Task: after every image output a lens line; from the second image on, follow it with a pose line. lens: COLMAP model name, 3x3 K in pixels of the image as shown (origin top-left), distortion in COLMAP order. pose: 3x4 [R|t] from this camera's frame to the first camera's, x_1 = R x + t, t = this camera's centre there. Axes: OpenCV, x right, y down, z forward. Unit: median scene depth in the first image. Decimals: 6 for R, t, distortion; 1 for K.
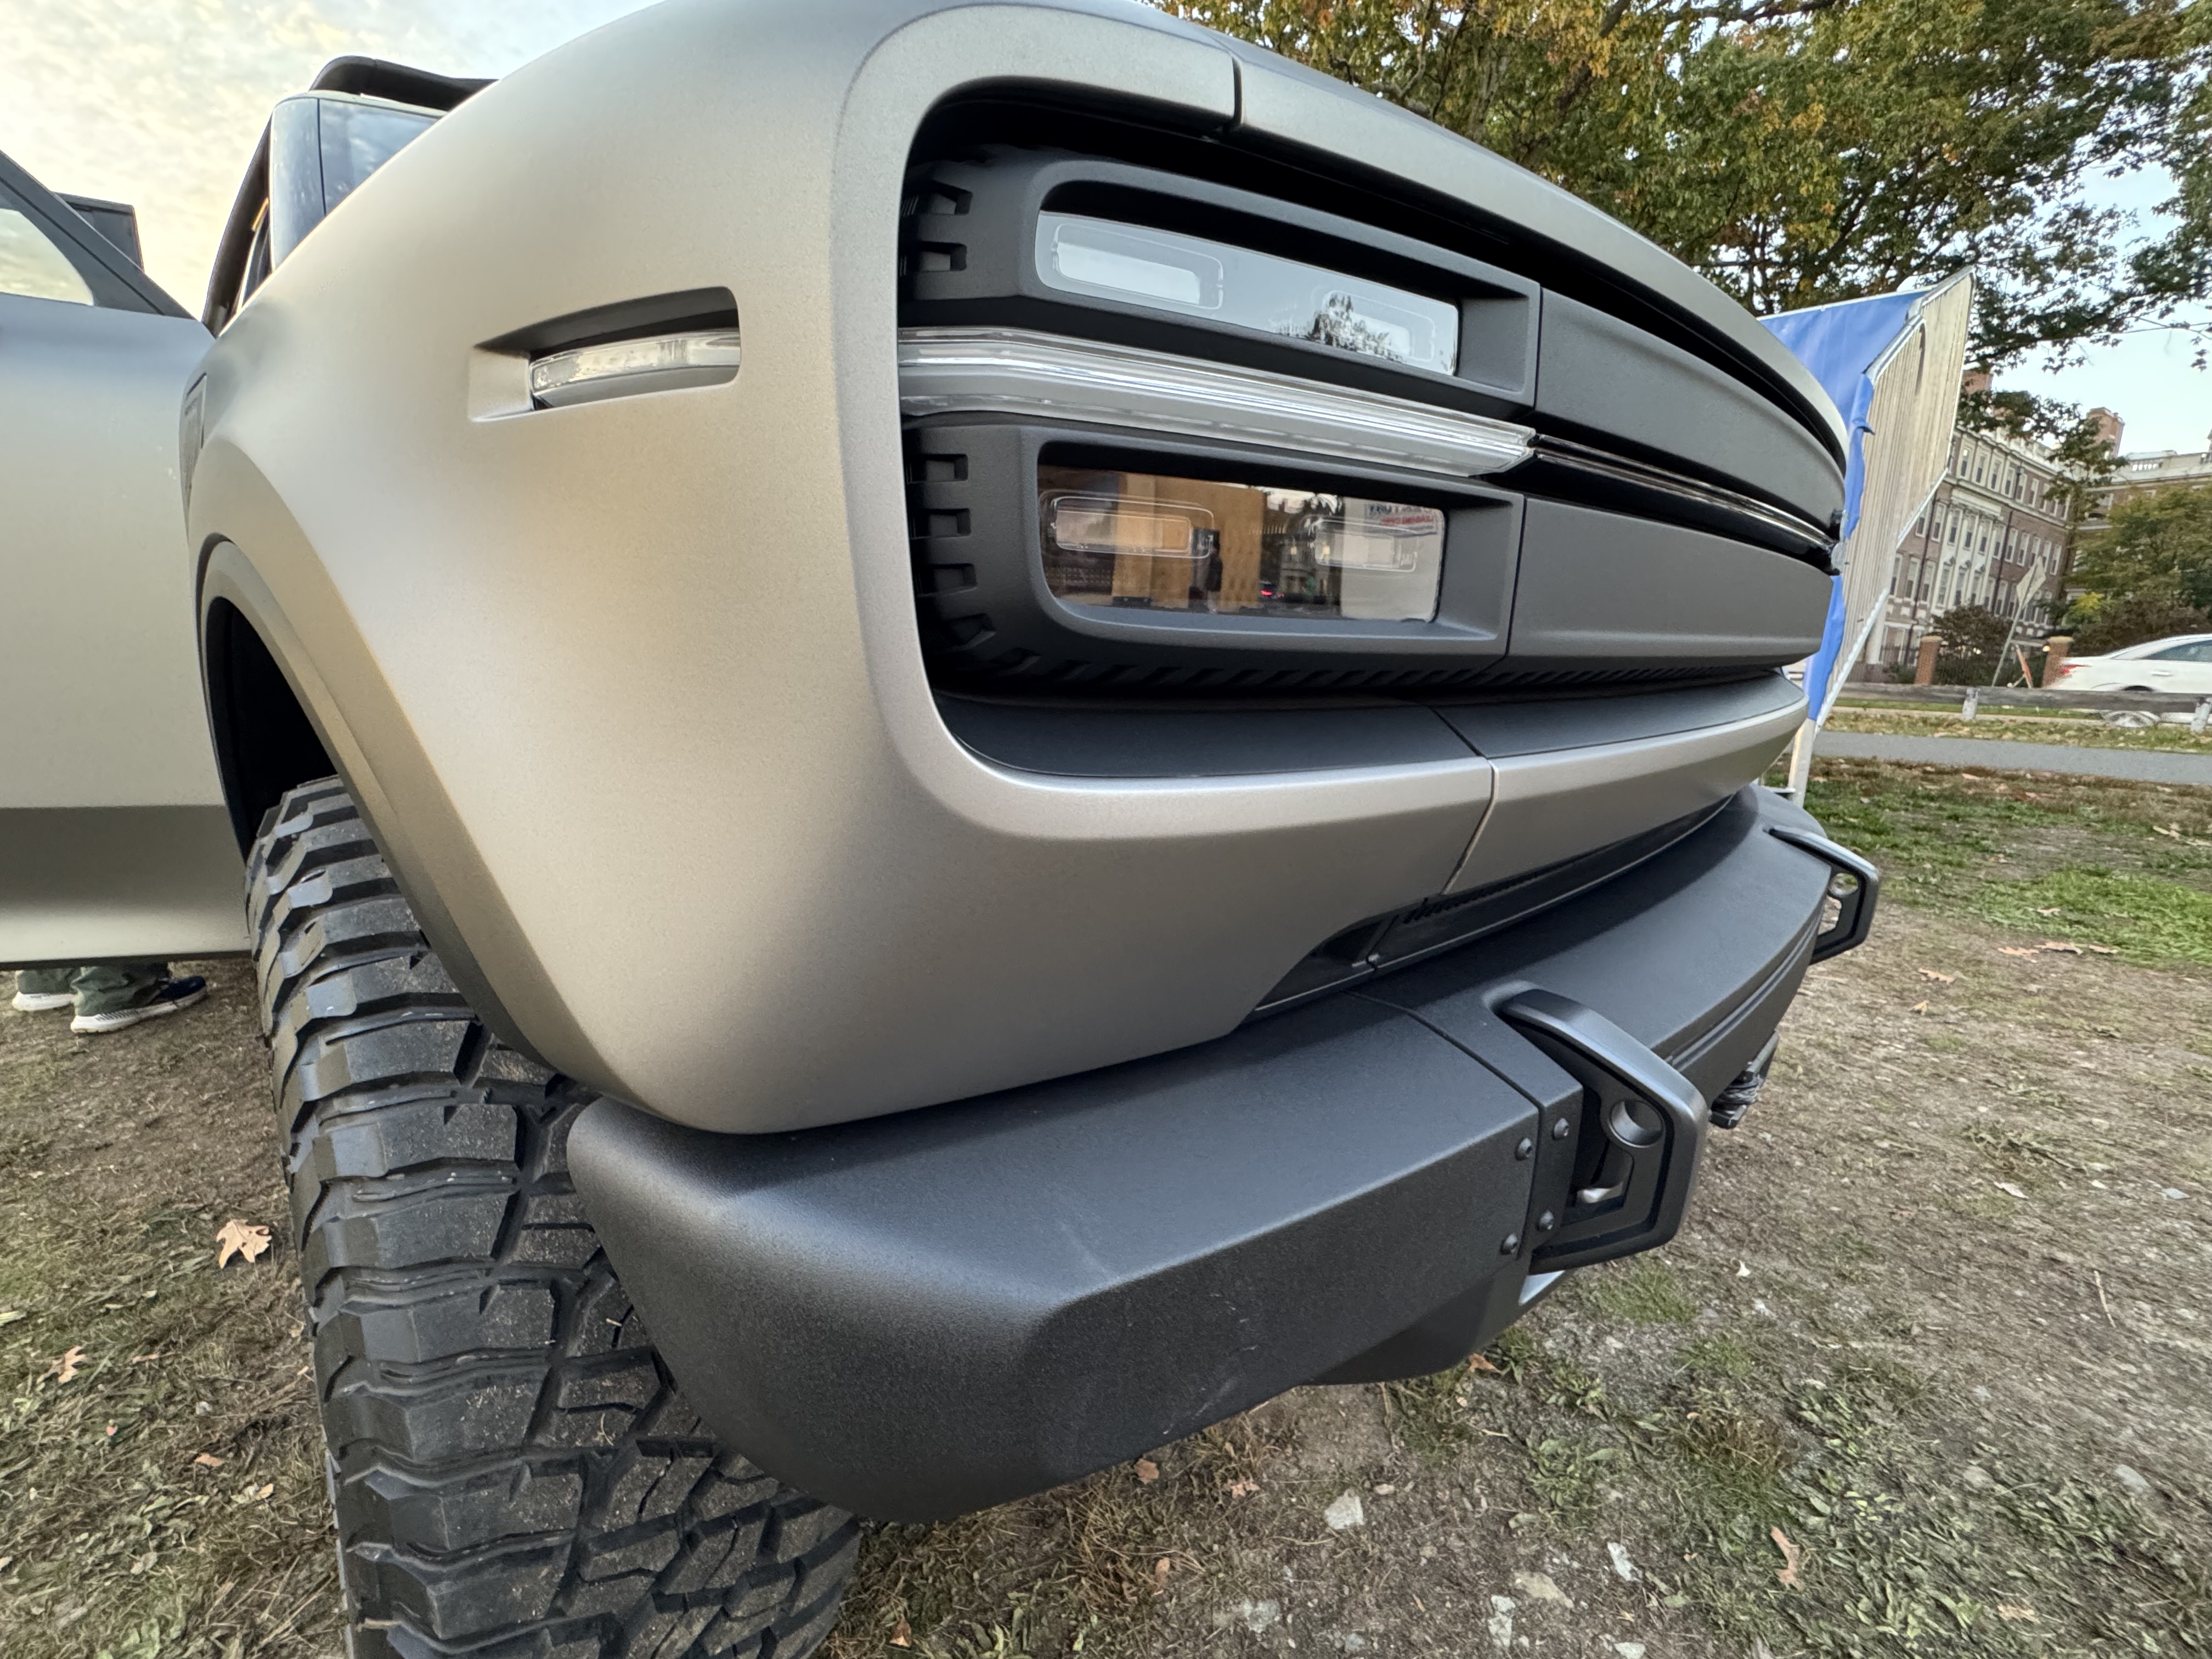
lens RADIAL K [[962.3, 0, 1102.6], [0, 962.3, 836.3], [0, 0, 1]] dist [-0.005173, 0.000098]
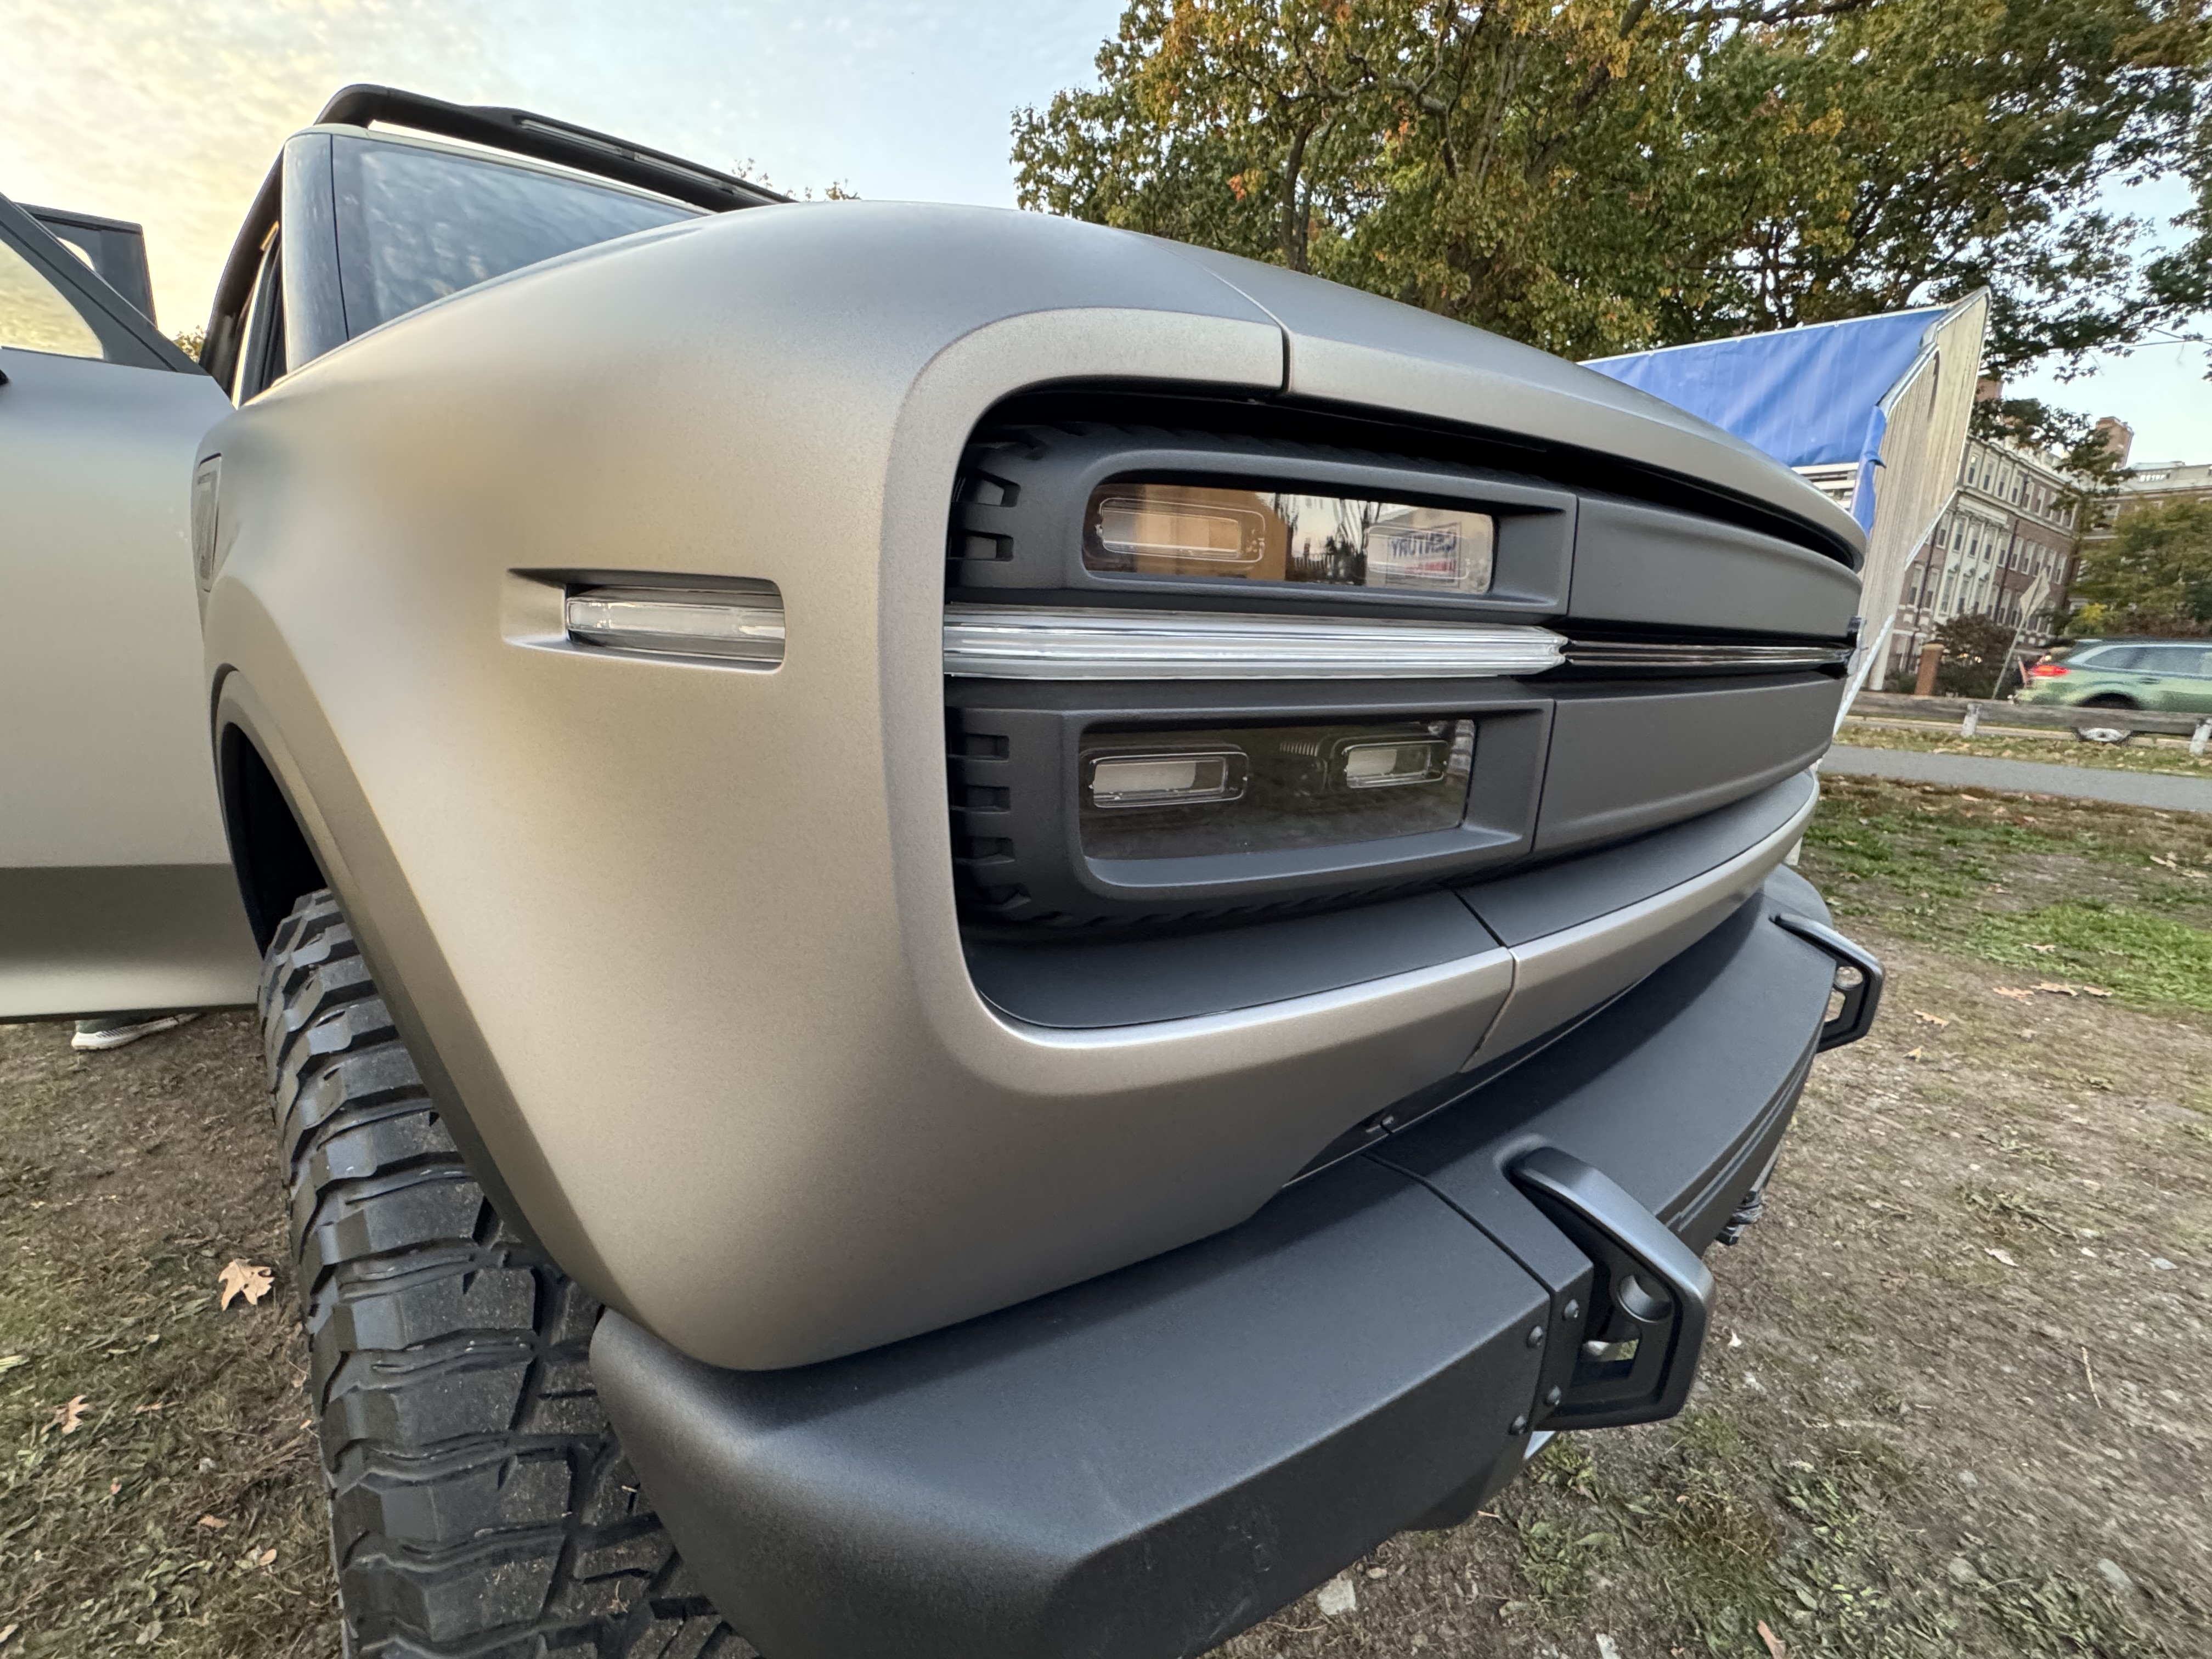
lens RADIAL K [[962.3, 0, 1099.7], [0, 962.3, 824.9], [0, 0, 1]] dist [-0.005173, 0.000098]
pose [[0.999781, 0.020863, 0.001878, -0.014868], [-0.020886, 0.999701, 0.012723, -0.102409], [-0.001612, -0.012760, 0.999917, 0.000016]]
